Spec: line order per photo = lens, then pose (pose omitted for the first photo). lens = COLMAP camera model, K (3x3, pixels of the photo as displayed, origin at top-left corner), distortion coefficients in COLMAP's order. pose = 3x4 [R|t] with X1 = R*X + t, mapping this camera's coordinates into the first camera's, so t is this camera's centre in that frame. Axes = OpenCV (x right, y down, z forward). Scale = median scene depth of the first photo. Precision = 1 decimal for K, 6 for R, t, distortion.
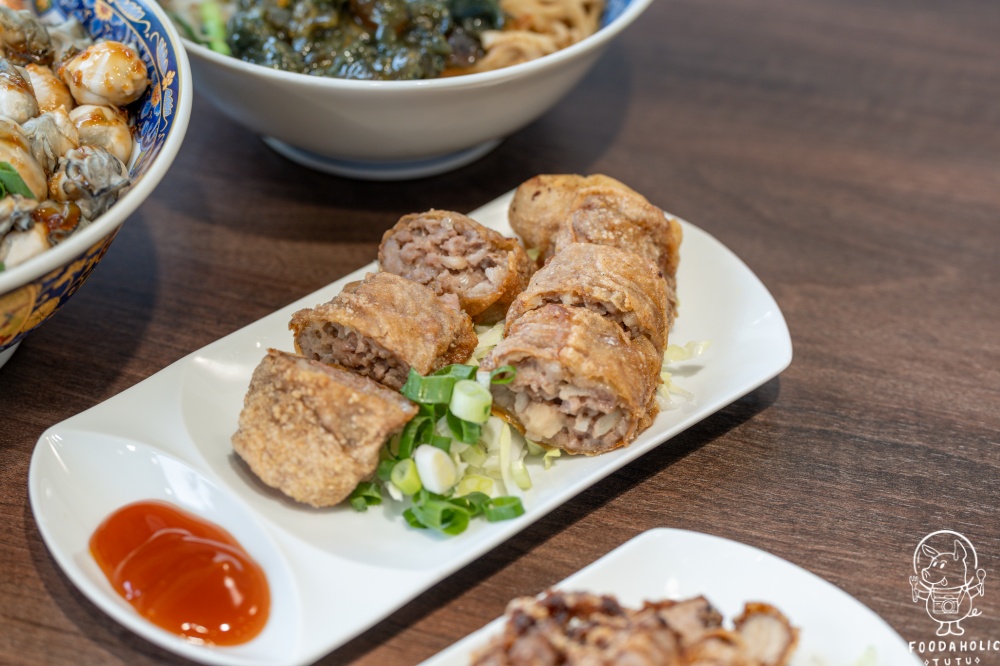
lens RADIAL K [[2383.5, 0, 500.0], [0, 2383.5, 333.0], [0, 0, 1]] dist [0.009903, 0.271370]
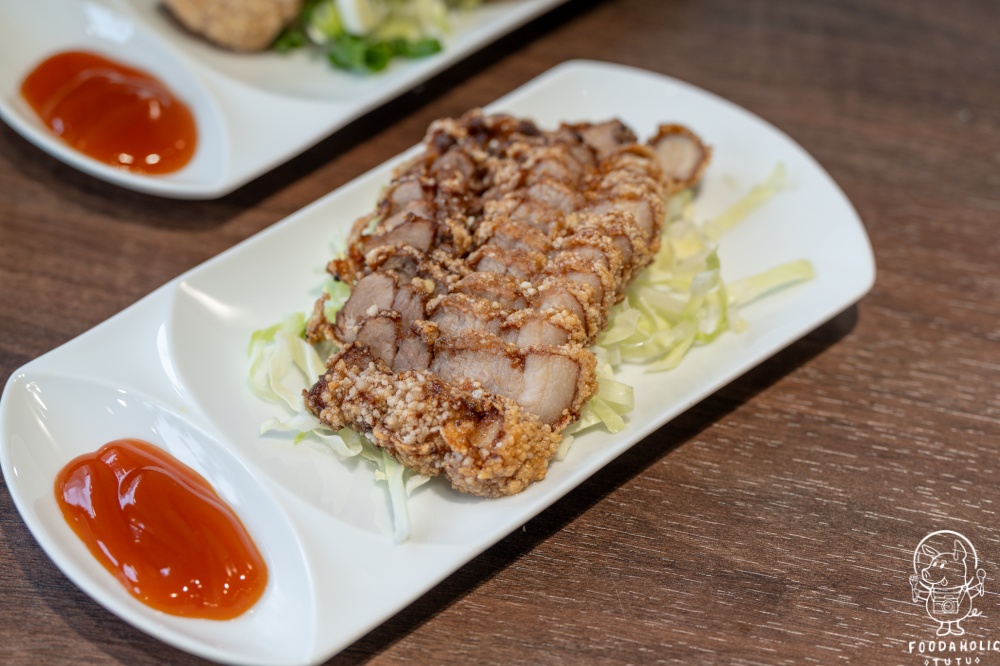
lens RADIAL K [[2383.5, 0, 500.0], [0, 2383.5, 333.0], [0, 0, 1]] dist [0.009903, 0.271370]
pose [[0.999440, -0.018308, 0.028001, 0.003208], [0.015724, 0.995830, 0.089867, 0.100126], [-0.029529, -0.089377, 0.995560, -0.030809]]
